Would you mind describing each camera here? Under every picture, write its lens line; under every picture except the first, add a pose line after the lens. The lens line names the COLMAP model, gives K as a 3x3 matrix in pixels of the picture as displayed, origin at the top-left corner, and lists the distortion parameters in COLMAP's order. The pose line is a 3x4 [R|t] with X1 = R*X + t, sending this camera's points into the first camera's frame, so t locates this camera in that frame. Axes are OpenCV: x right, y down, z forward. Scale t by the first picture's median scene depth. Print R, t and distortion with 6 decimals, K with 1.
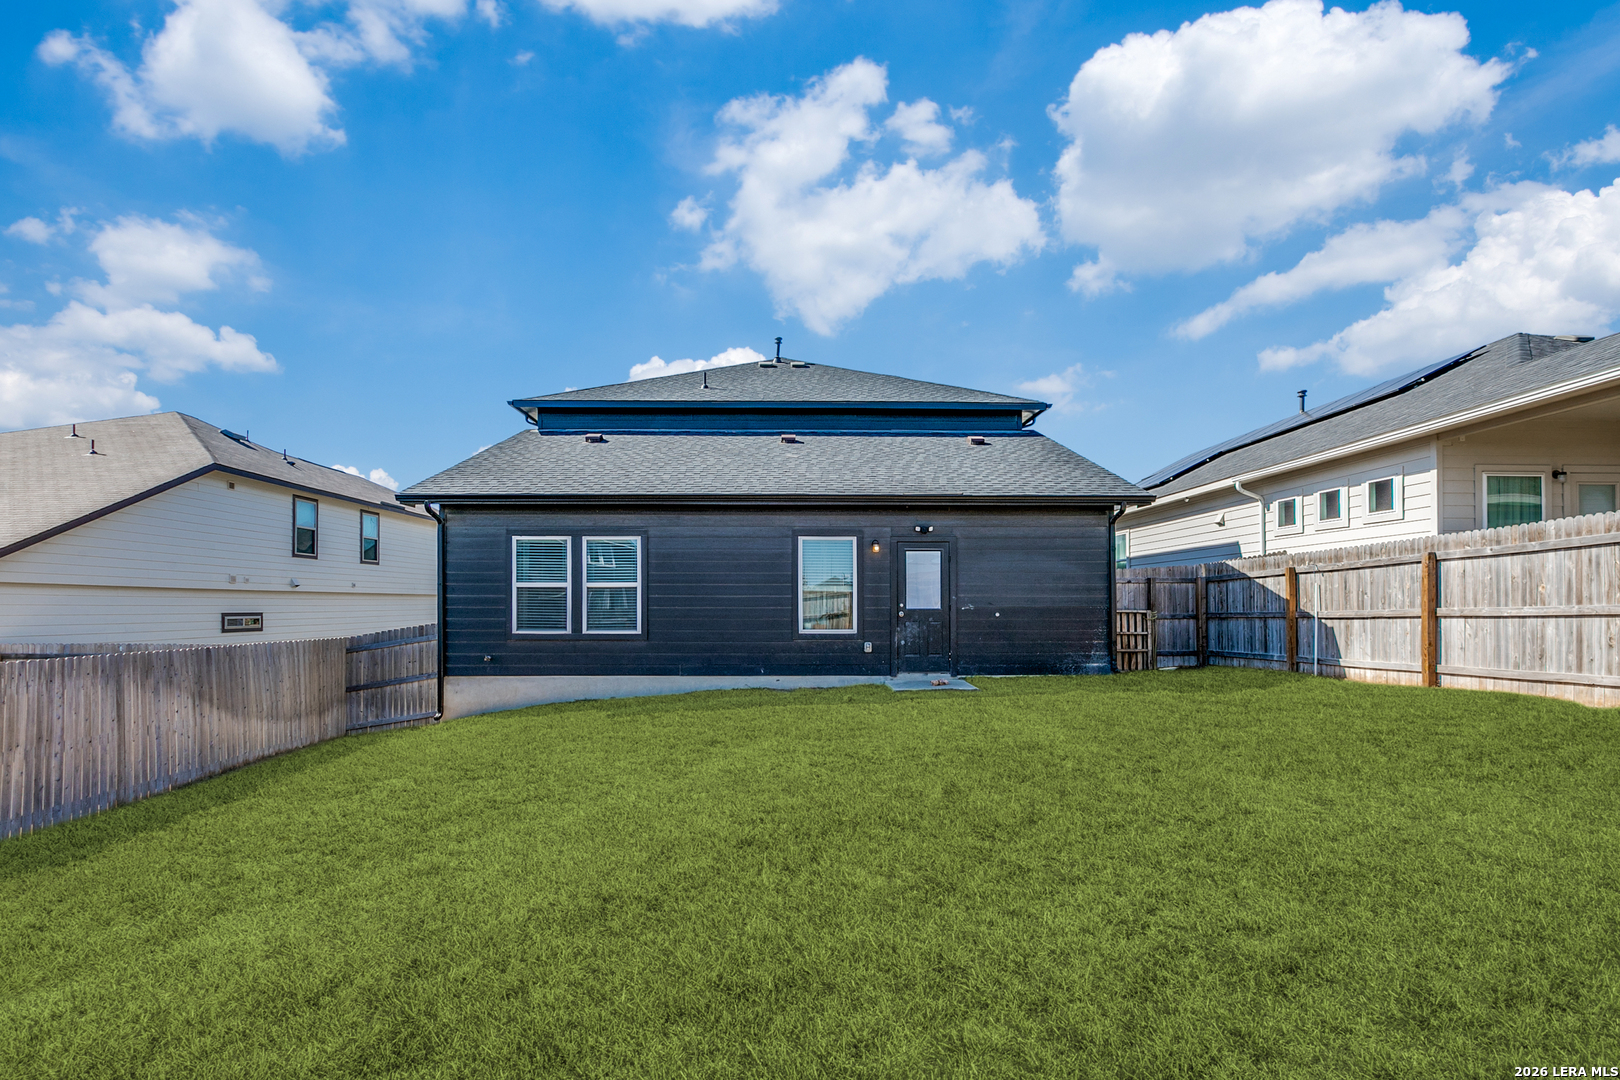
lens RADIAL K [[737.5, 0, 808.7], [0, 737.5, 597.1], [0, 0, 1]] dist [0.000621, -0.000315]
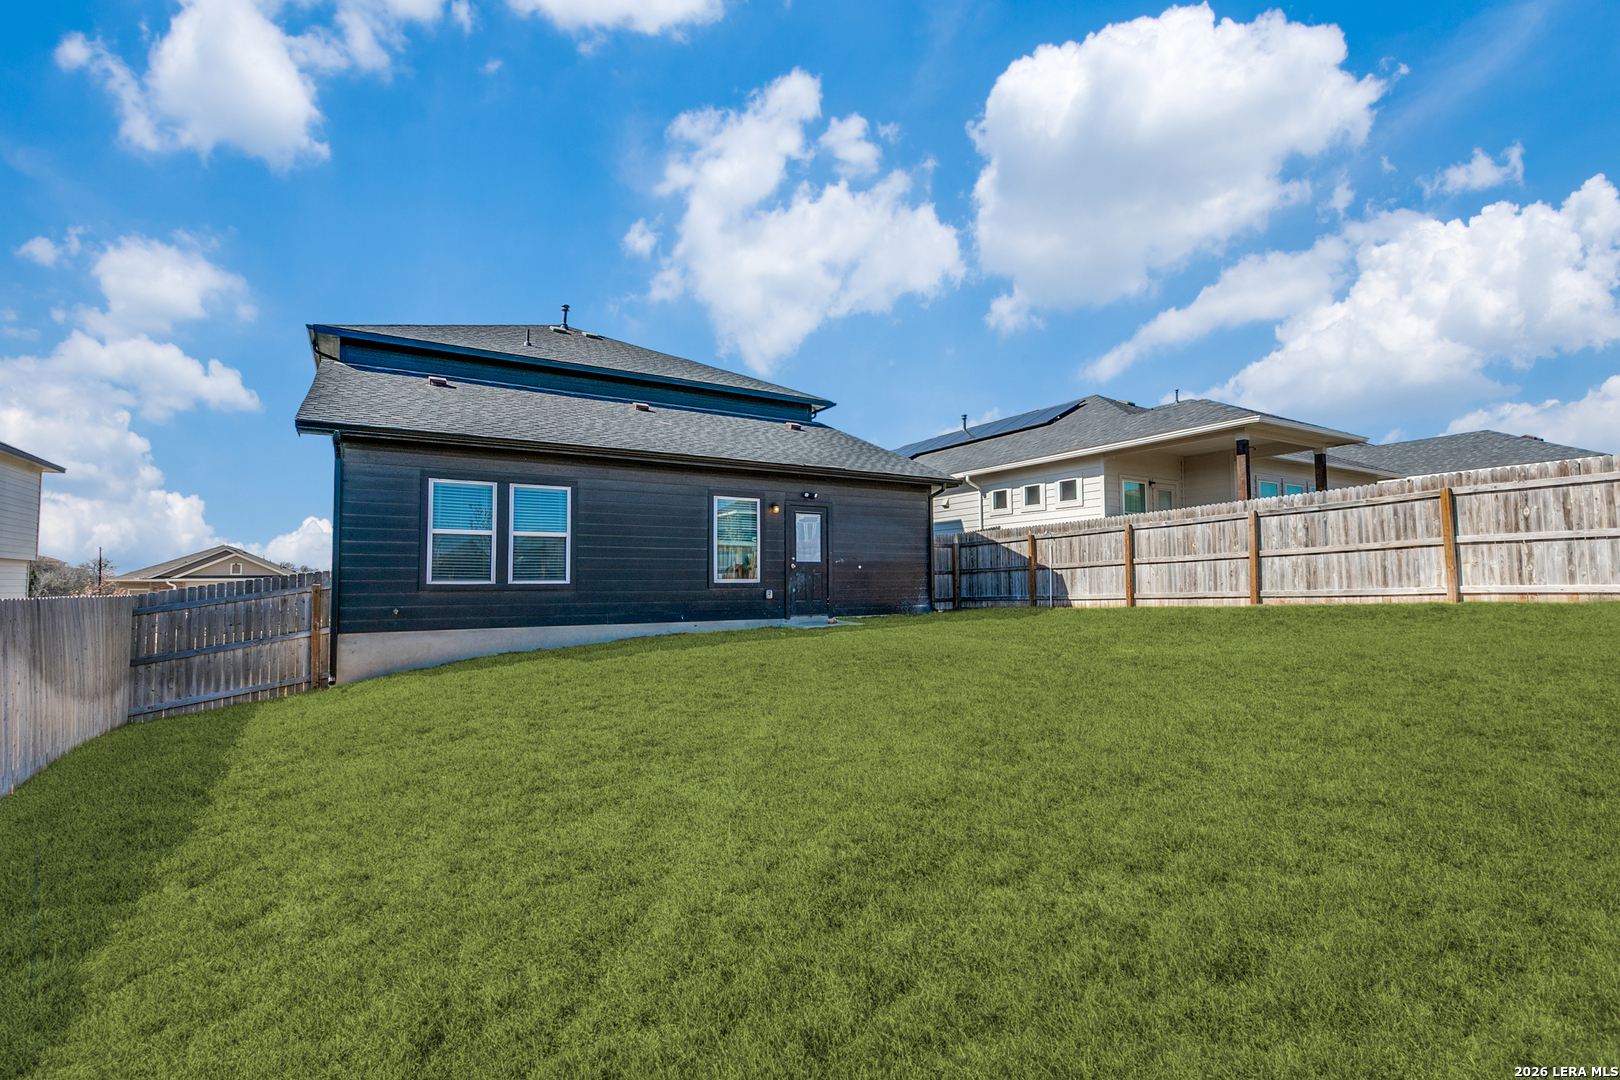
lens RADIAL K [[724.0, 0, 803.3], [0, 724.0, 541.6], [0, 0, 1]] dist [-0.003272, -0.000186]
pose [[0.864171, 0.023369, 0.502655, -0.448016], [0.002560, 0.998704, -0.050832, 0.043244], [-0.503191, 0.045214, 0.862991, -0.013084]]
